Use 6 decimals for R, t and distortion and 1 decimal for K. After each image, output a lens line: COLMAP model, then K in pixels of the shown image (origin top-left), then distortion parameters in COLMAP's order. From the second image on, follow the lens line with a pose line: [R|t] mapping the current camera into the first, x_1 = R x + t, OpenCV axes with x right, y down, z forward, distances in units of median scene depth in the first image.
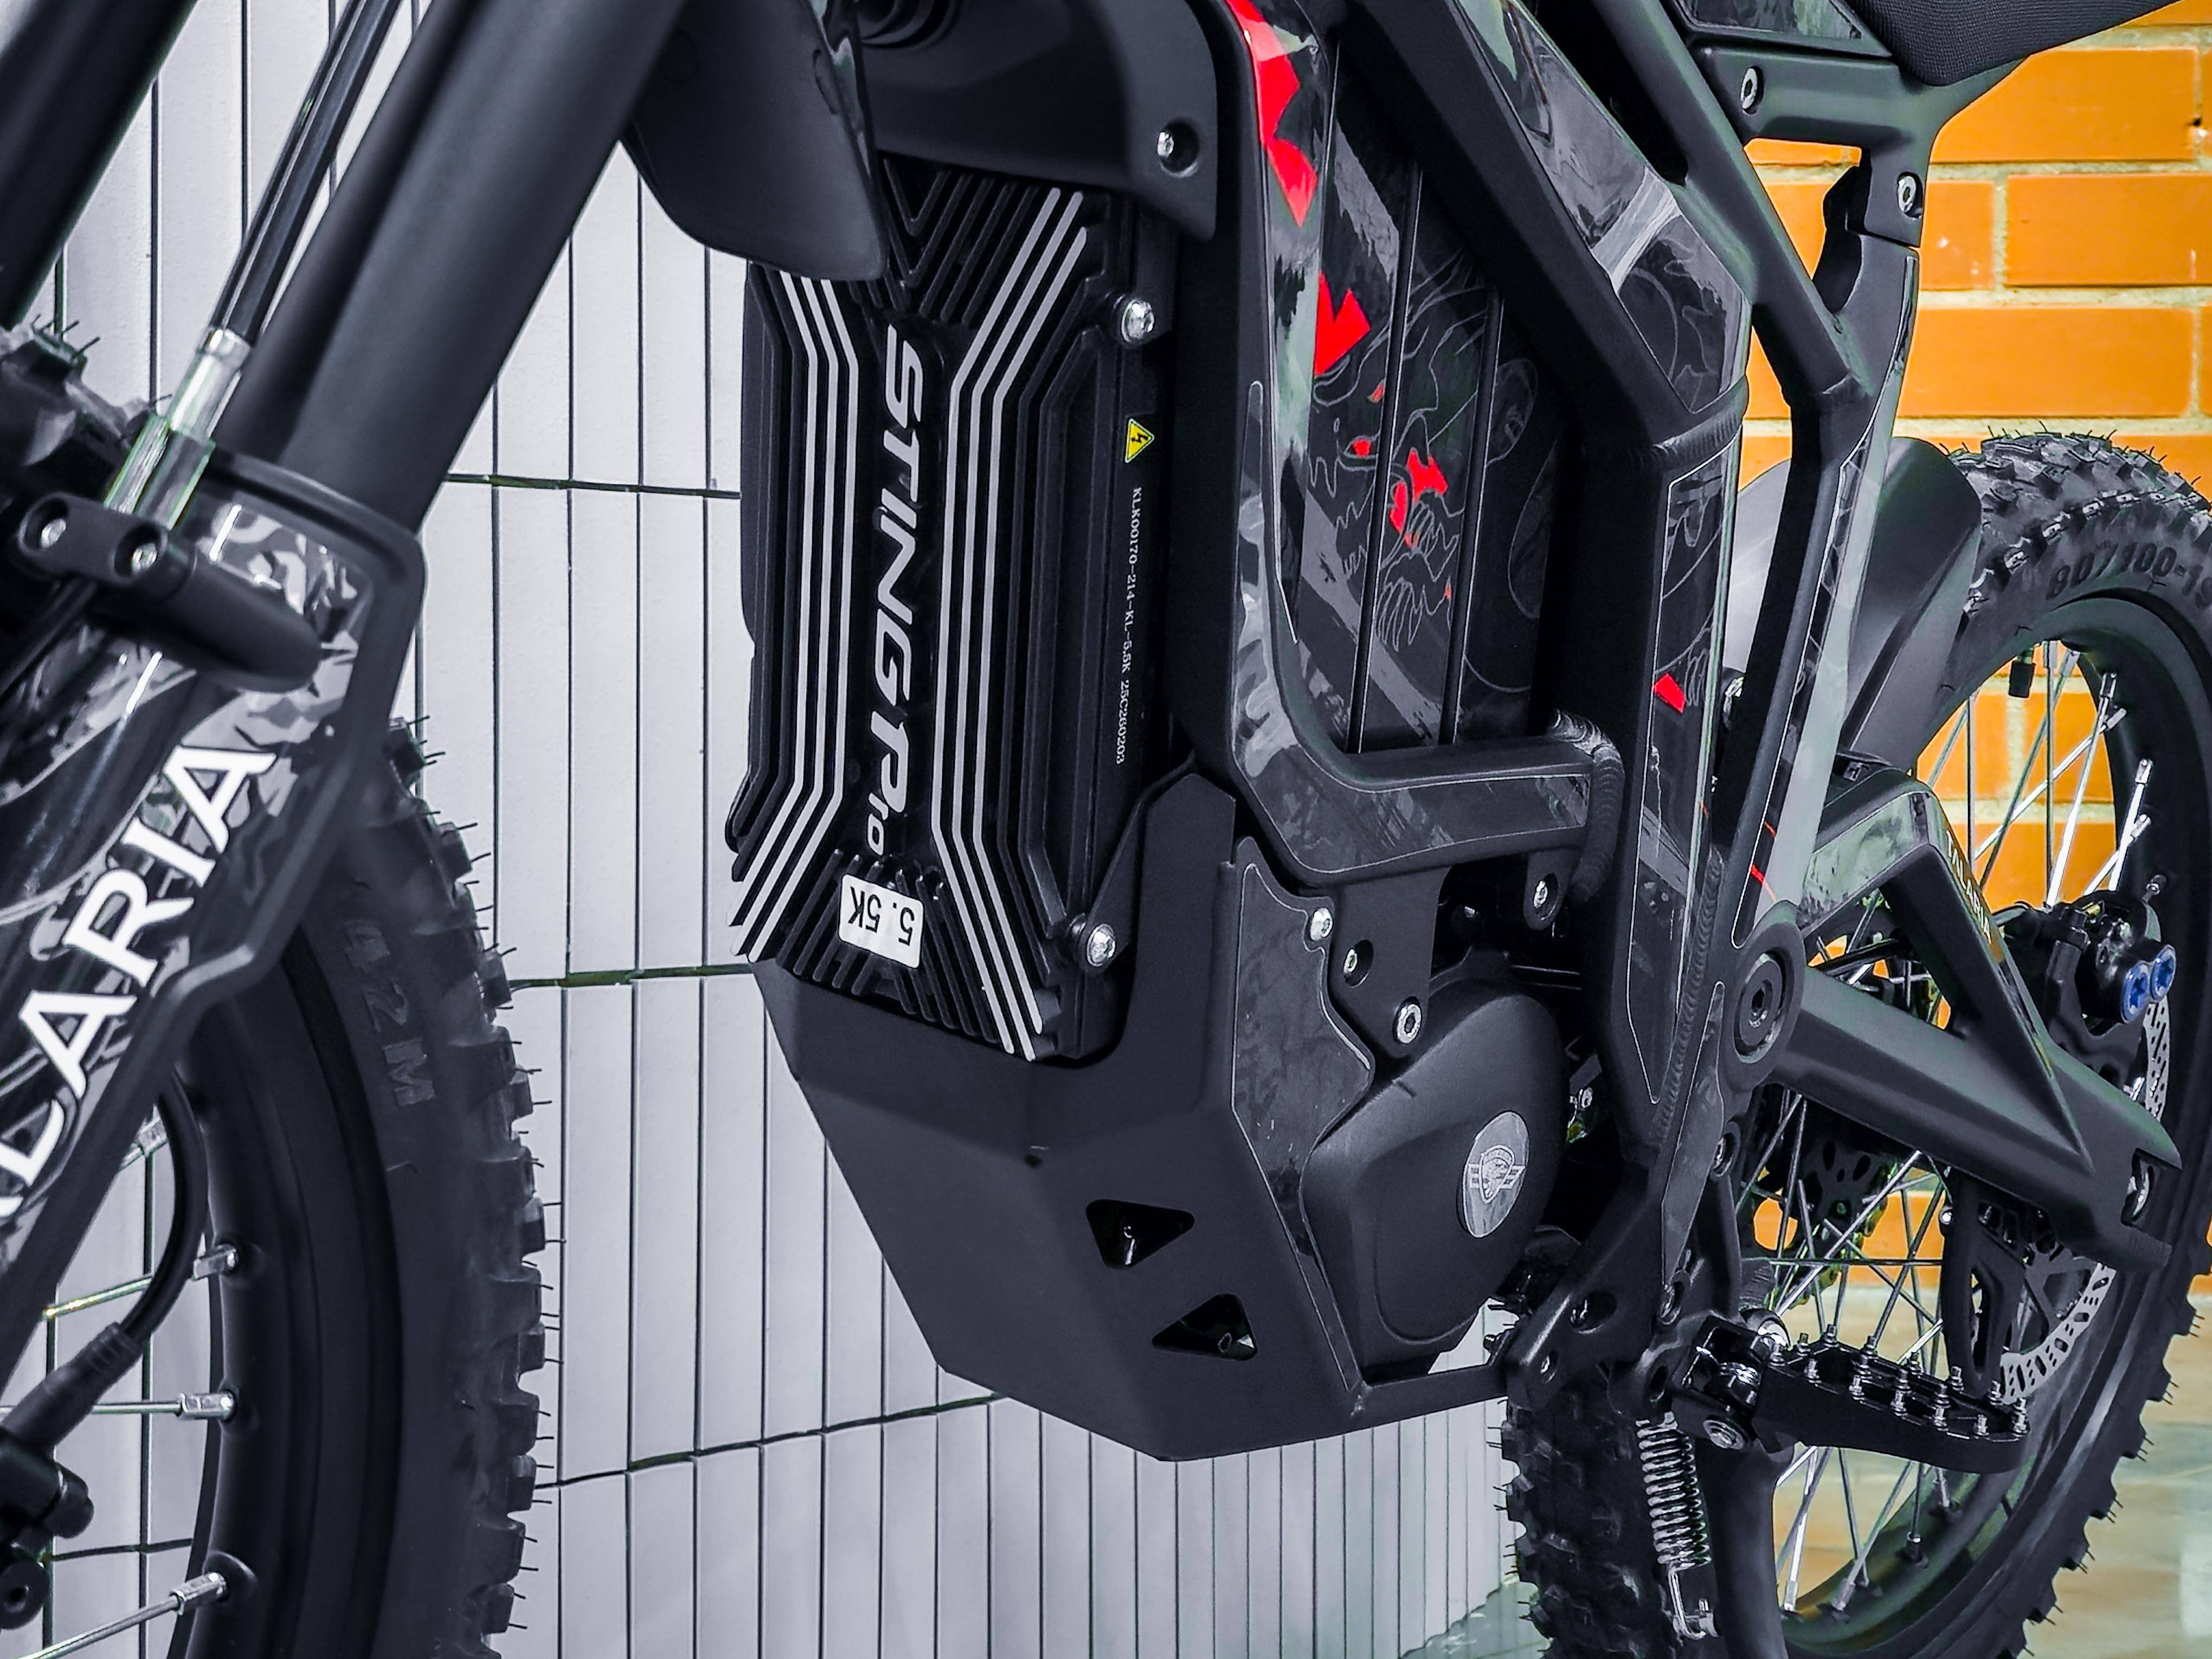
lens RADIAL K [[3355.6, 0, 1107.5], [0, 3355.6, 834.2], [0, 0, 1]] dist [0.142654, 0.000000]
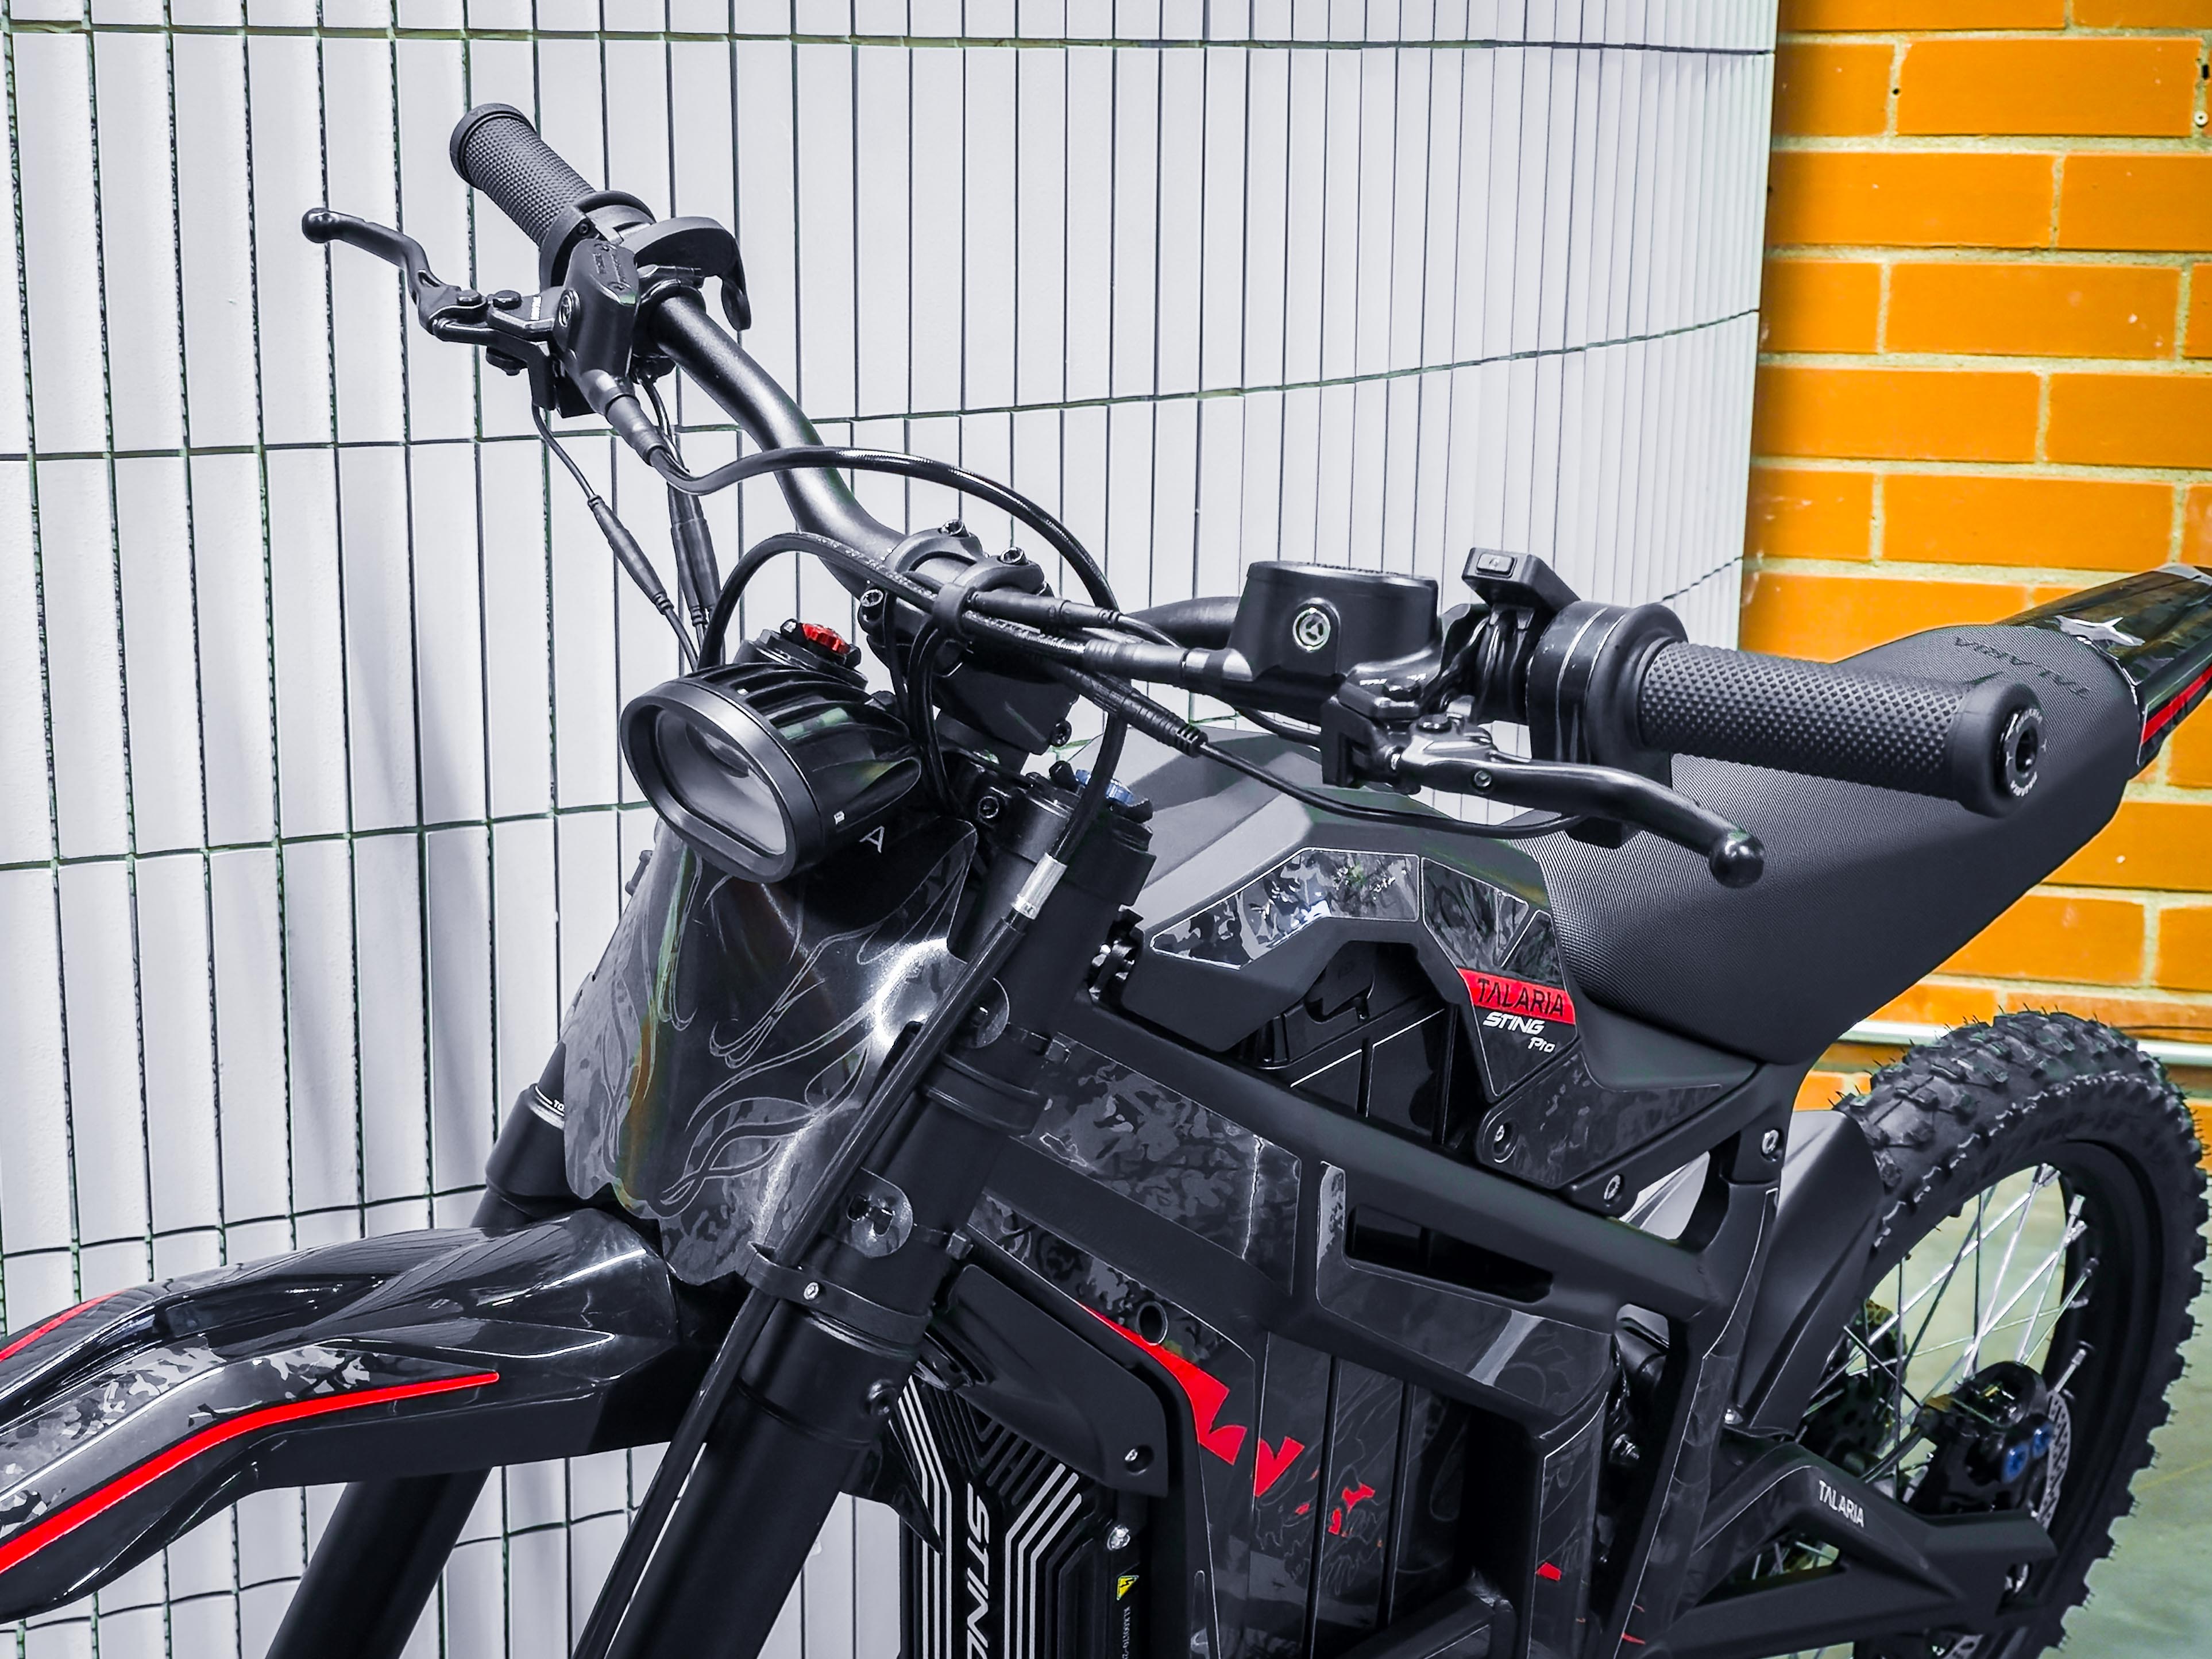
lens RADIAL K [[2784.0, 0, 1104.2], [0, 2784.0, 820.2], [0, 0, 1]] dist [0.059144, 0.000000]
pose [[0.988491, 0.039074, -0.146145, 0.153001], [-0.014273, 0.985847, 0.167039, -0.600247], [0.150604, -0.163031, 0.975059, -0.152571]]
